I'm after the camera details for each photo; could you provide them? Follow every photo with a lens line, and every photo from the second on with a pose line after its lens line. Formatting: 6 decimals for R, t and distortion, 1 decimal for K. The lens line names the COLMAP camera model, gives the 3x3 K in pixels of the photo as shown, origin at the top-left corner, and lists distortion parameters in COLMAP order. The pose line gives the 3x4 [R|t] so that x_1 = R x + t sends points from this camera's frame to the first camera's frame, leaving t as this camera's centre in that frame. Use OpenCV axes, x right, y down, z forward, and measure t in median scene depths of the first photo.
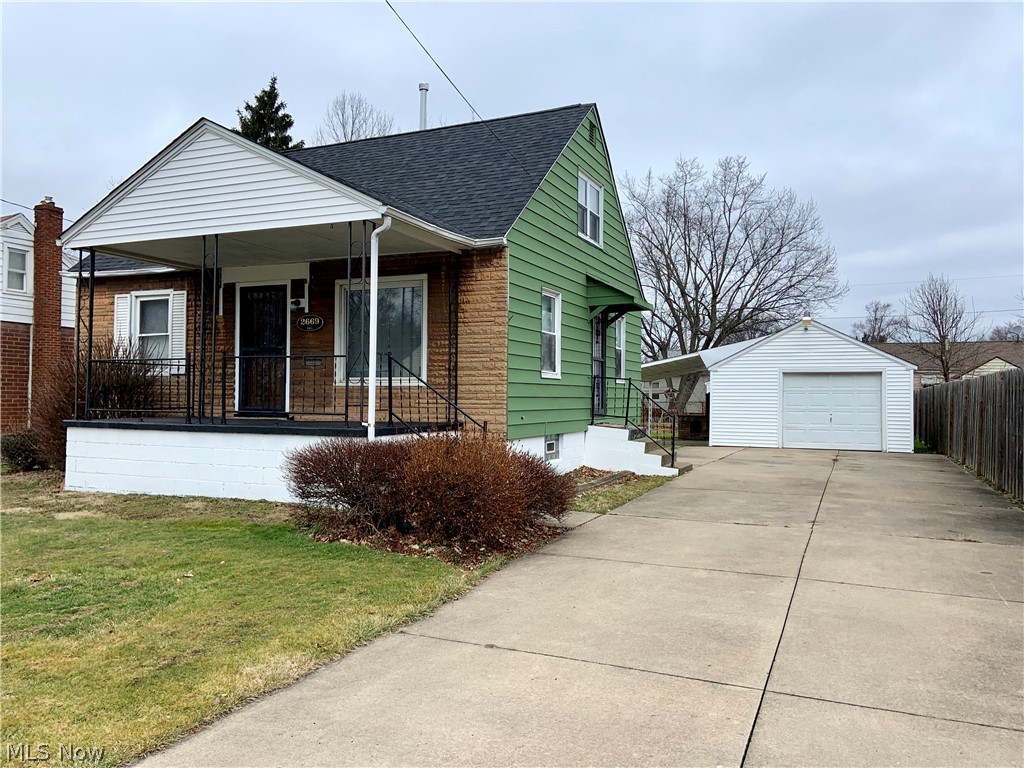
lens RADIAL K [[776.2, 0, 512.6], [0, 776.2, 388.5], [0, 0, 1]] dist [0.055276, -0.011947]
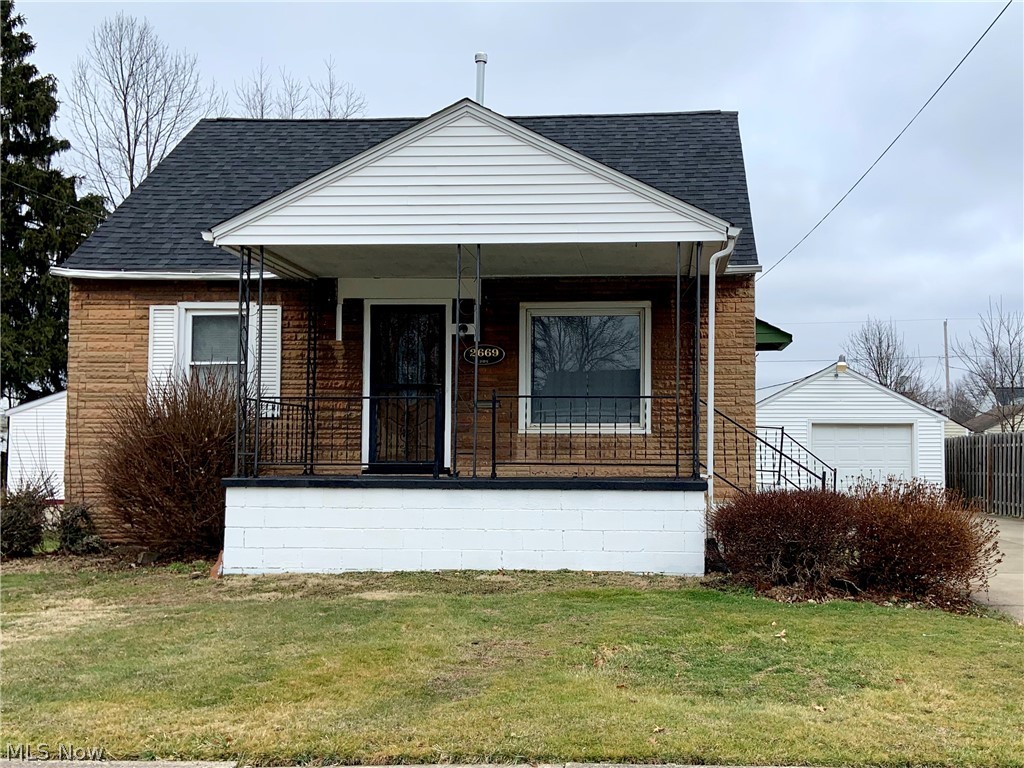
lens RADIAL K [[1060.0, 0, 518.9], [0, 1060.0, 424.4], [0, 0, 1]] dist [0.076220, 0.000000]
pose [[0.936341, 0.007801, 0.351006, -0.594467], [-0.000350, 0.999773, -0.021286, 0.010322], [-0.351093, 0.019808, 0.936131, -0.027005]]
